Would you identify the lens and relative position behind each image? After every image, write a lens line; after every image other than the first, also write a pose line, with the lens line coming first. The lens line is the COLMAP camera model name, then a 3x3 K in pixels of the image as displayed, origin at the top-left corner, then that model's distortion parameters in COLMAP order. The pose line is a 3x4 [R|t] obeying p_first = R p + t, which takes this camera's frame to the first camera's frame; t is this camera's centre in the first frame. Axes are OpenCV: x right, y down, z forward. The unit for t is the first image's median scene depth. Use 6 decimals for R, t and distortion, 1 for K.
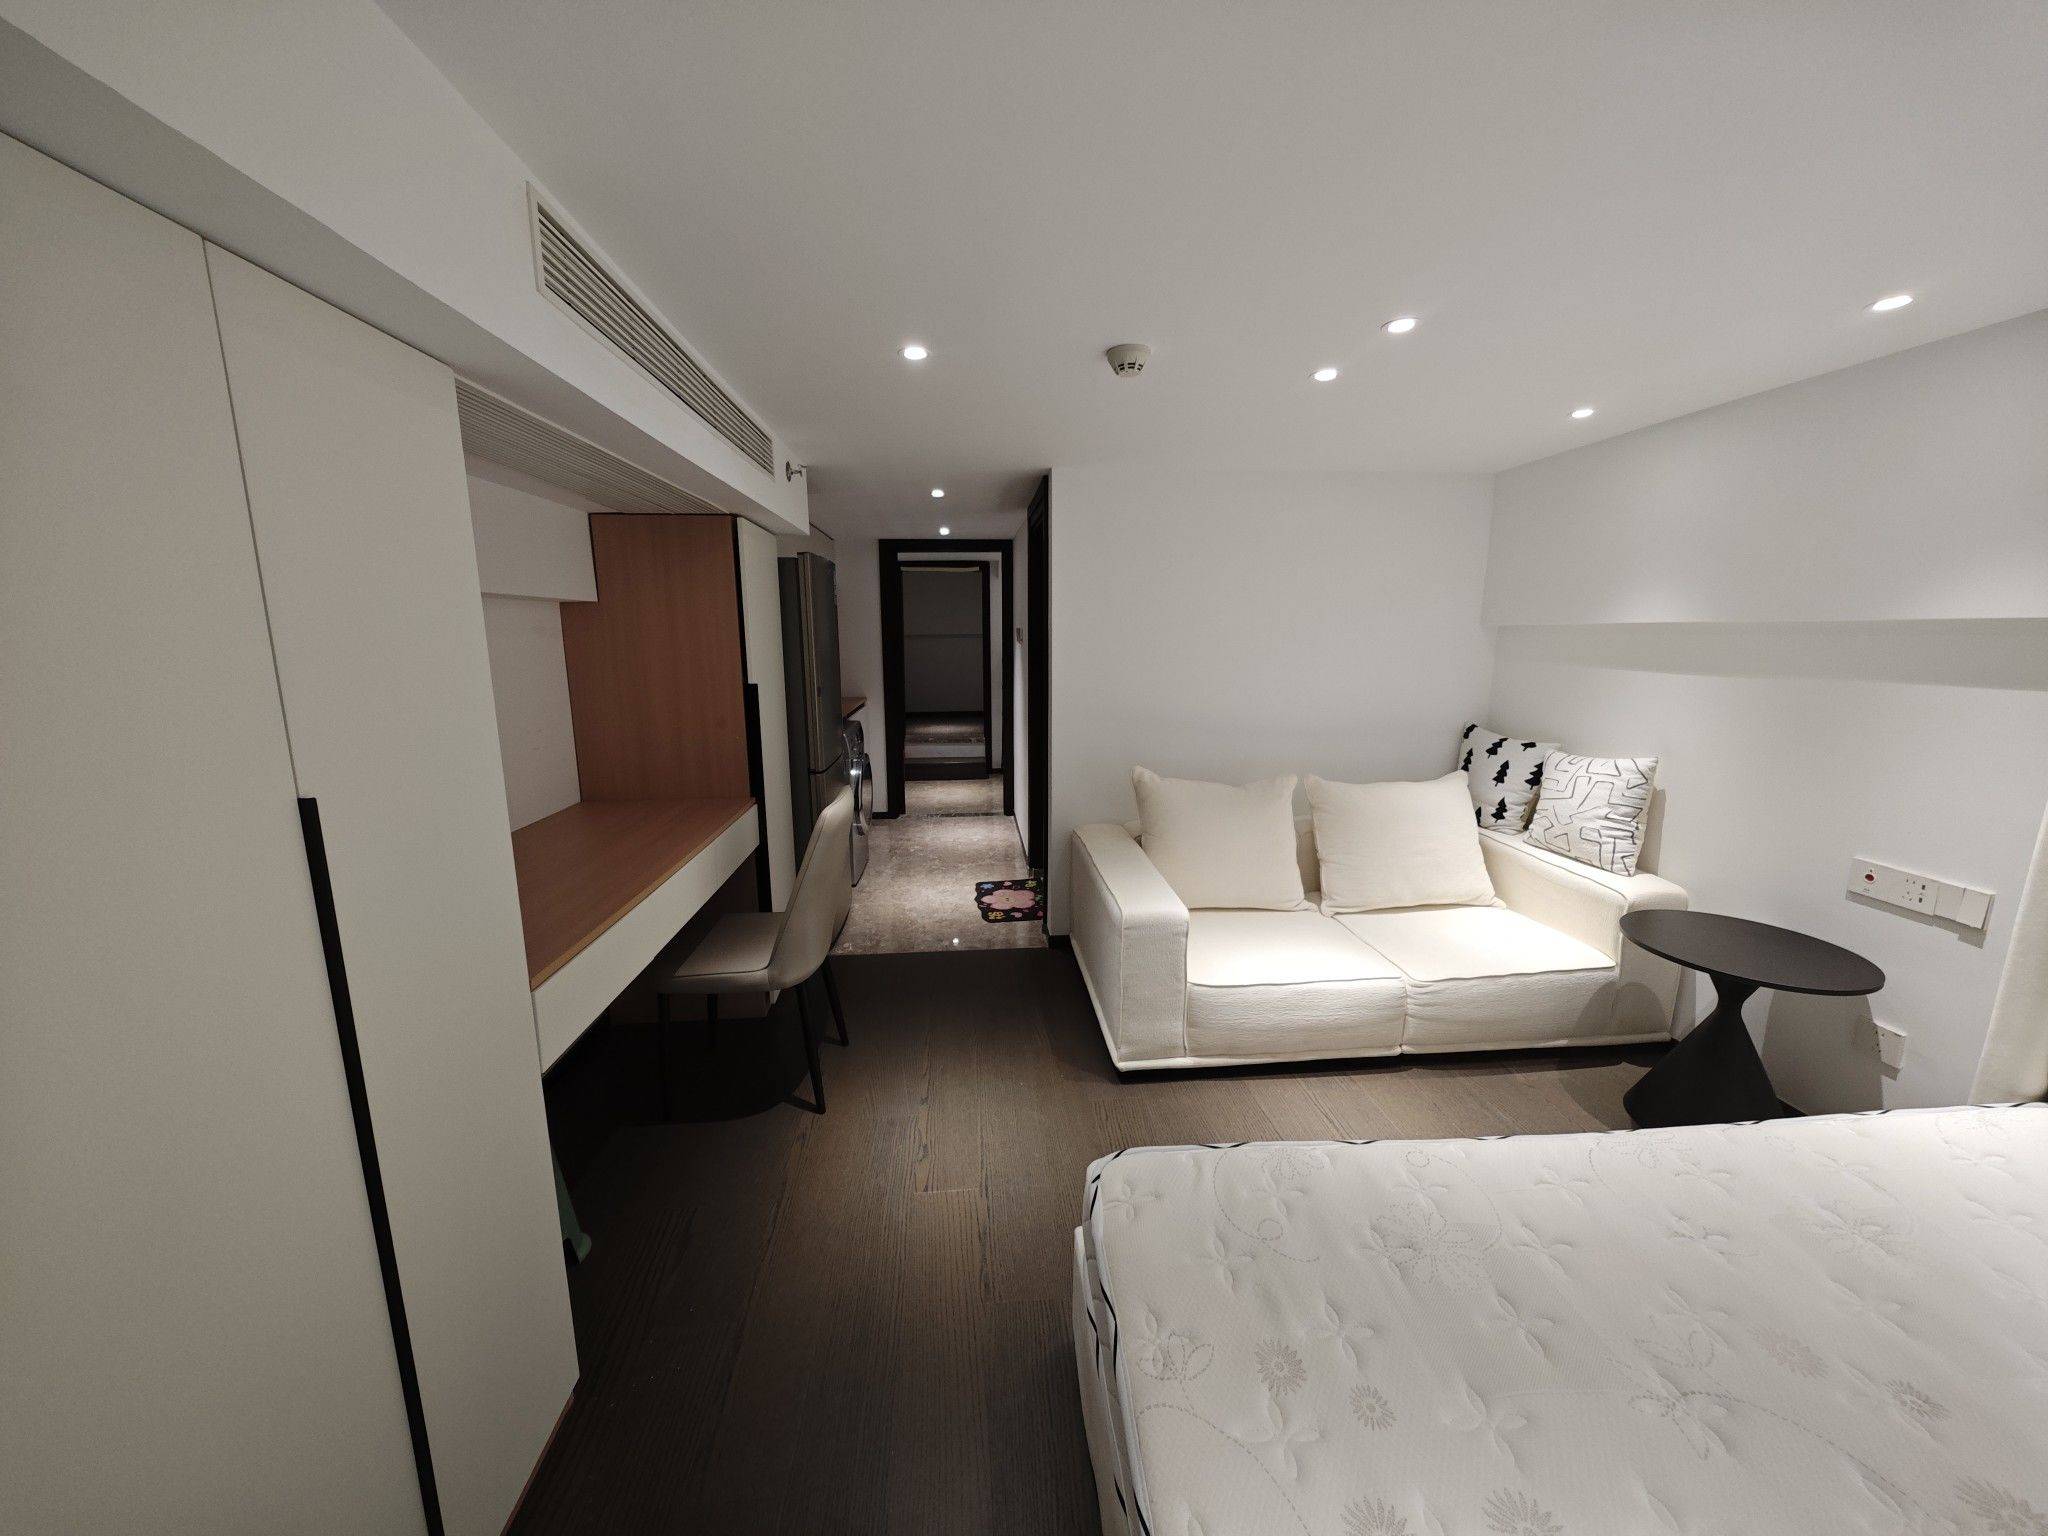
lens RADIAL K [[748.1, 0, 1024.0], [0, 748.1, 768.0], [0, 0, 1]] dist [-0.000351, -0.000018]
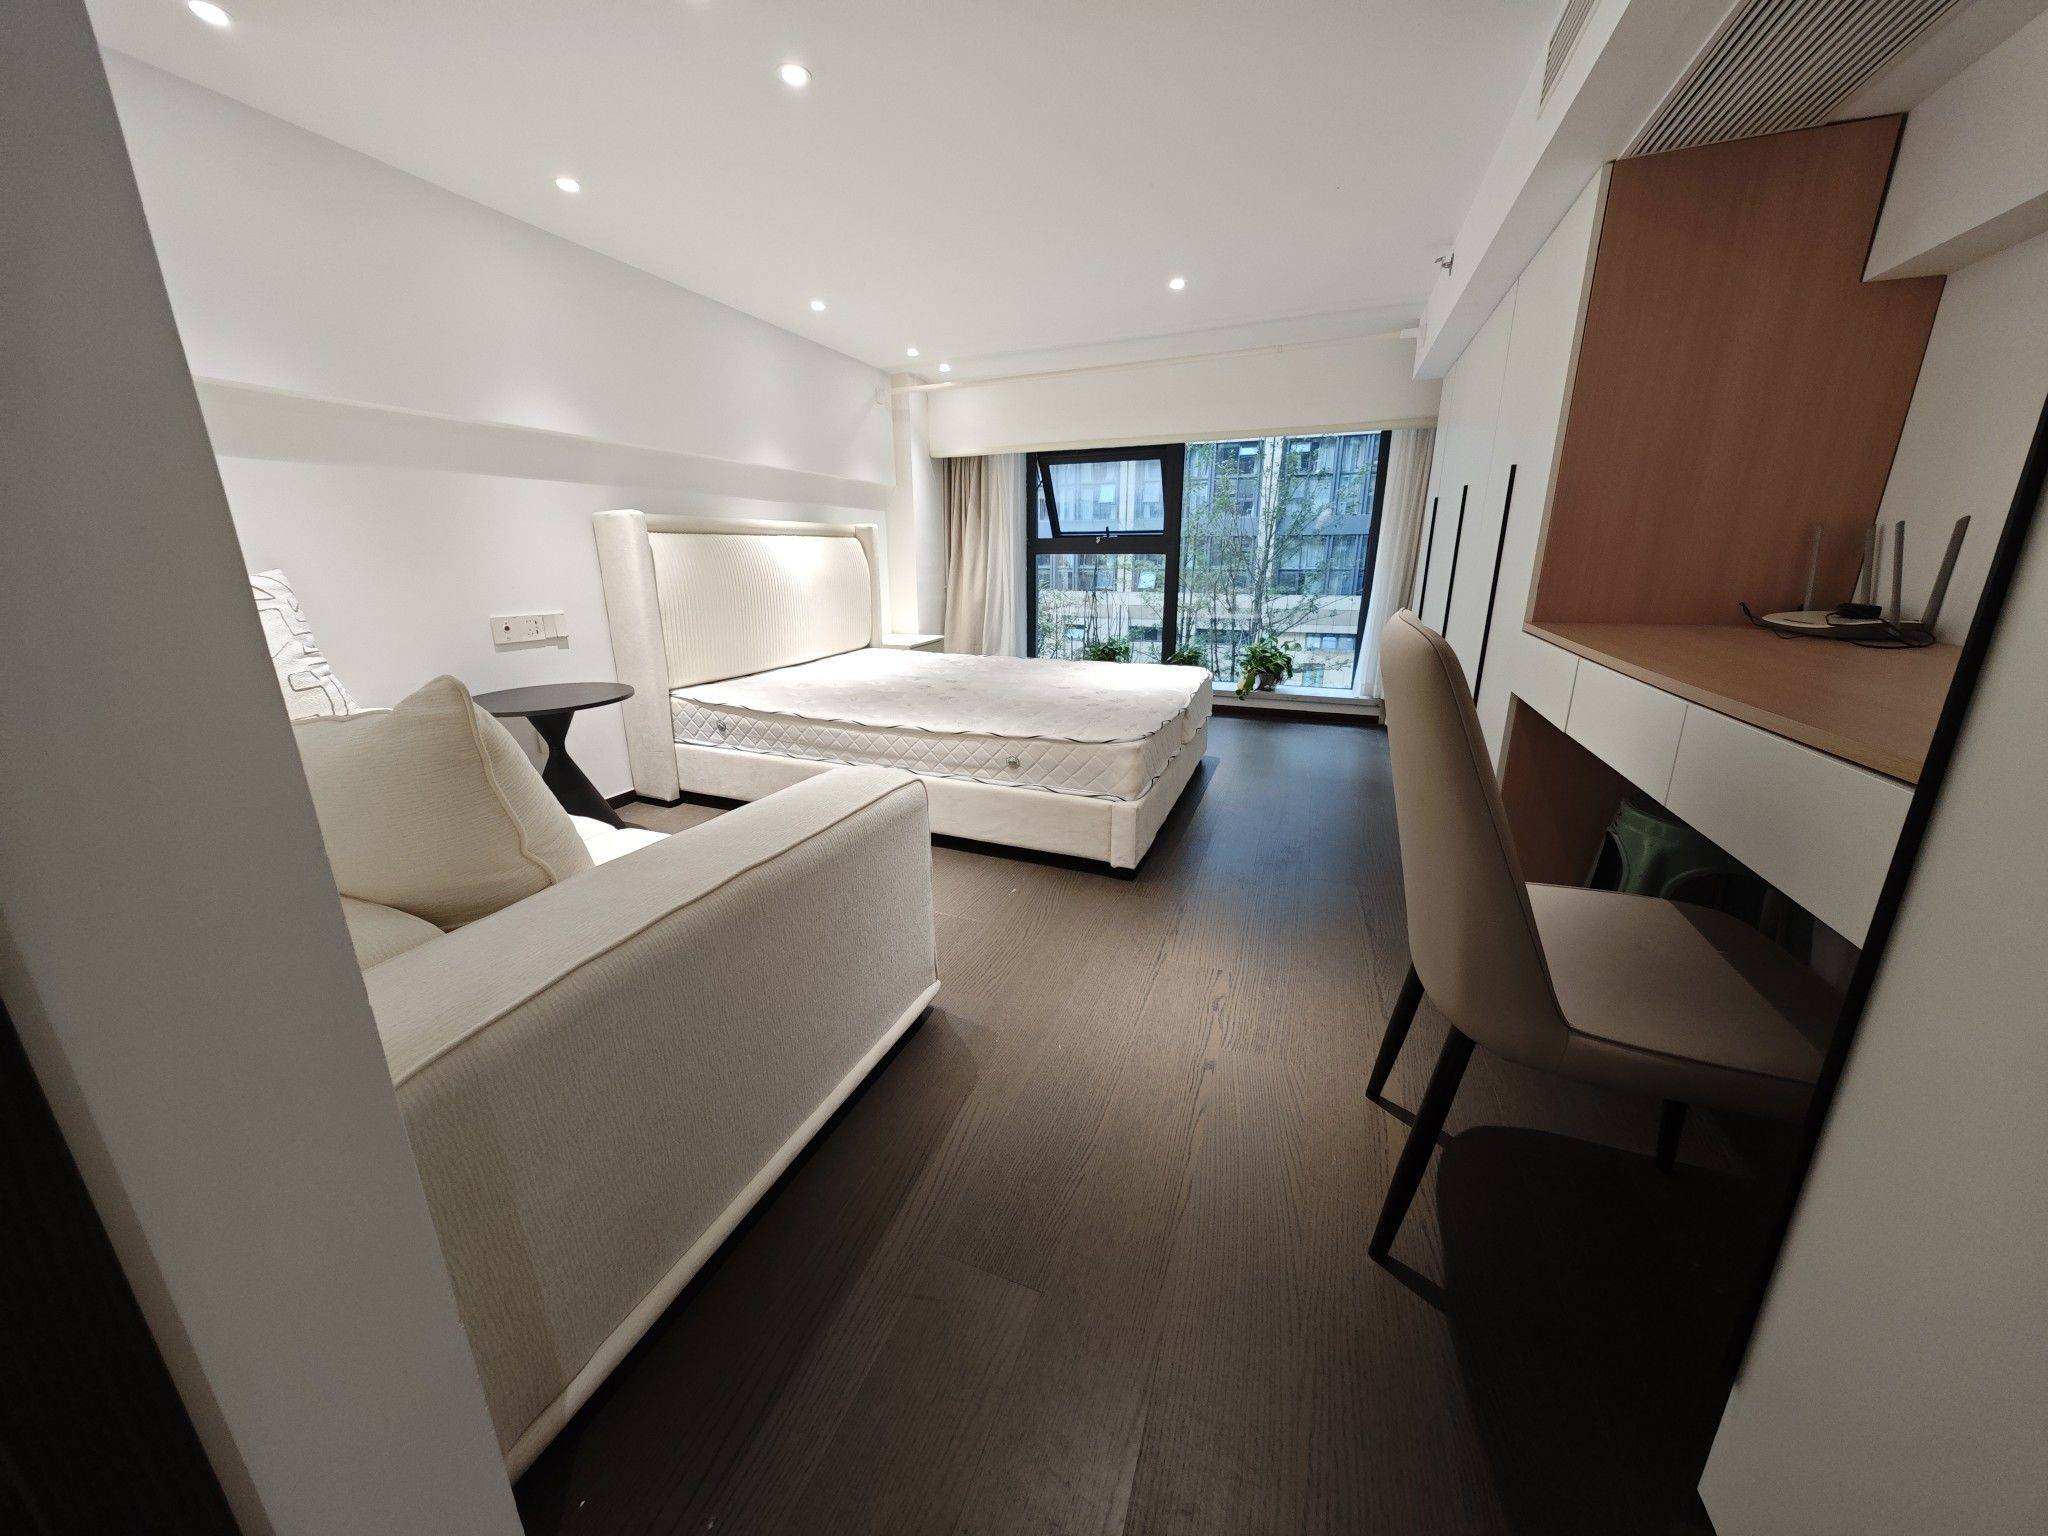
lens RADIAL K [[748.1, 0, 1024.0], [0, 748.1, 768.0], [0, 0, 1]] dist [-0.000351, -0.000018]
pose [[-0.901931, -0.105307, 0.418844, -0.277675], [0.093877, 0.898824, 0.428139, -0.111950], [-0.421553, 0.425472, -0.800791, 1.753983]]
